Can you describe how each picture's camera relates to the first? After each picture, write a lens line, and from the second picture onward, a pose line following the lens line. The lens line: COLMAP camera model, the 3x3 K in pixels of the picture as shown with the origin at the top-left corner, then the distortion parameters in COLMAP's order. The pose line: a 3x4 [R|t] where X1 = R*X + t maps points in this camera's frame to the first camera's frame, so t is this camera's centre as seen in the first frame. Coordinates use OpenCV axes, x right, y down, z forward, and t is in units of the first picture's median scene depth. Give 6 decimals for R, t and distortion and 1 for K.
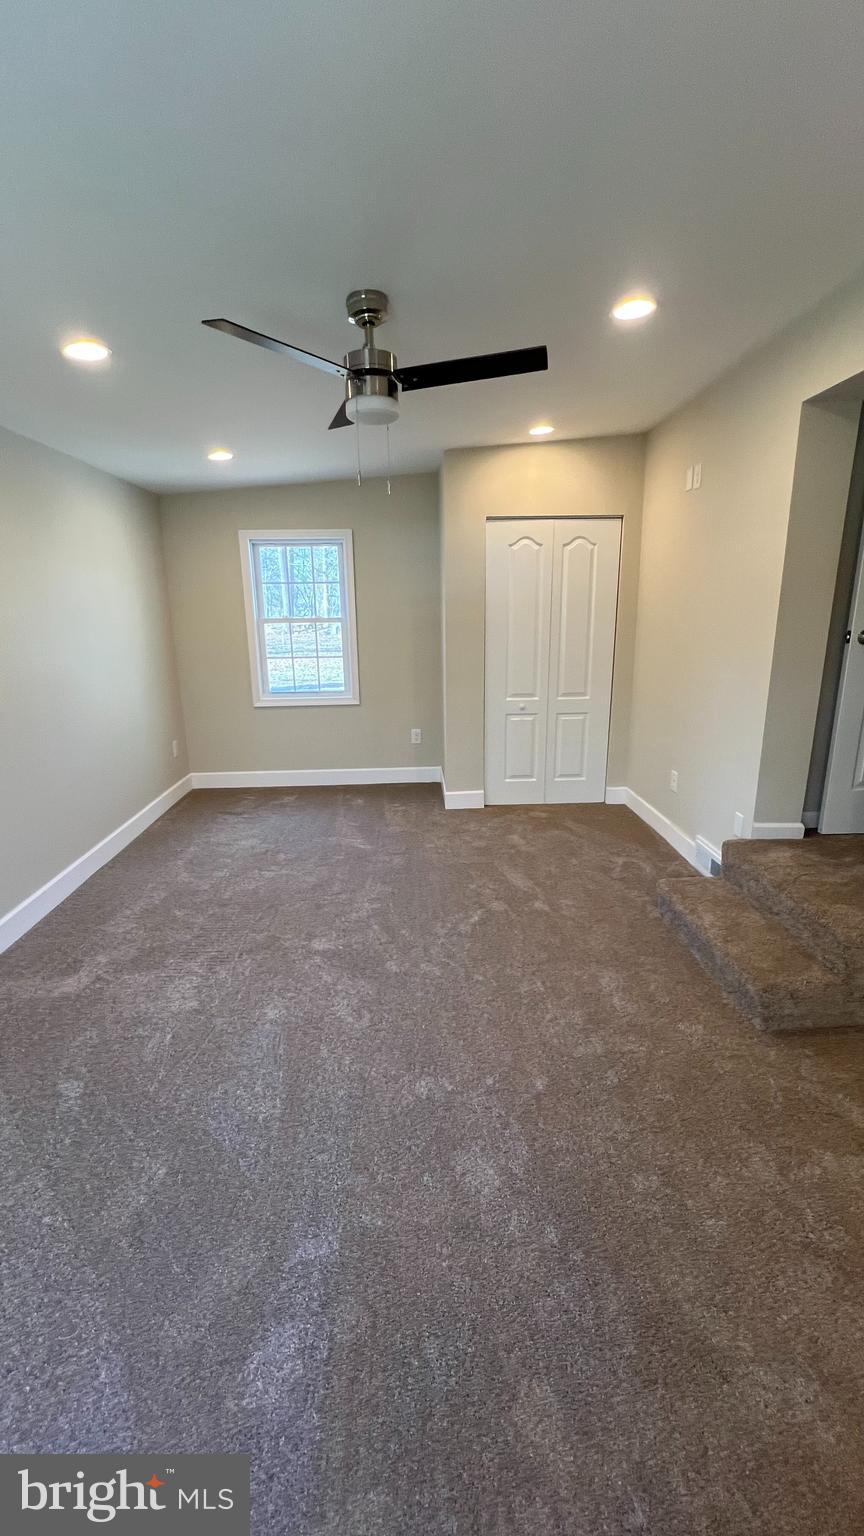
lens RADIAL K [[612.4, 0, 440.4], [0, 612.4, 760.9], [0, 0, 1]] dist [0.001601, 0.000222]
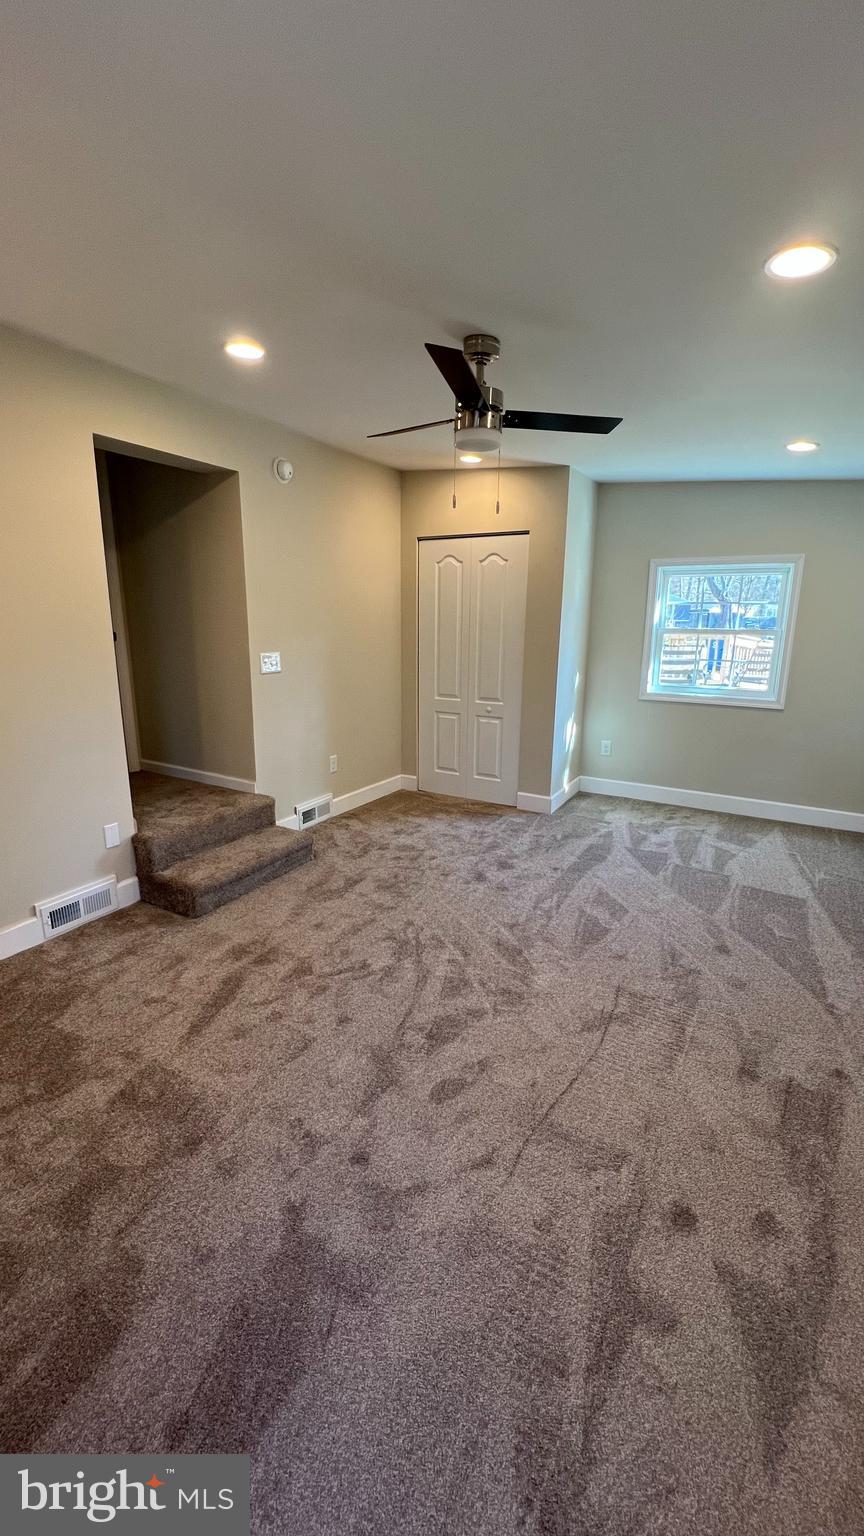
lens RADIAL K [[612.4, 0, 440.4], [0, 612.4, 760.9], [0, 0, 1]] dist [0.001601, 0.000222]
pose [[0.847802, 0.147083, -0.509508, 0.665625], [-0.156245, 0.987401, 0.025052, -0.014868], [0.506774, 0.058369, 0.860101, 0.040561]]
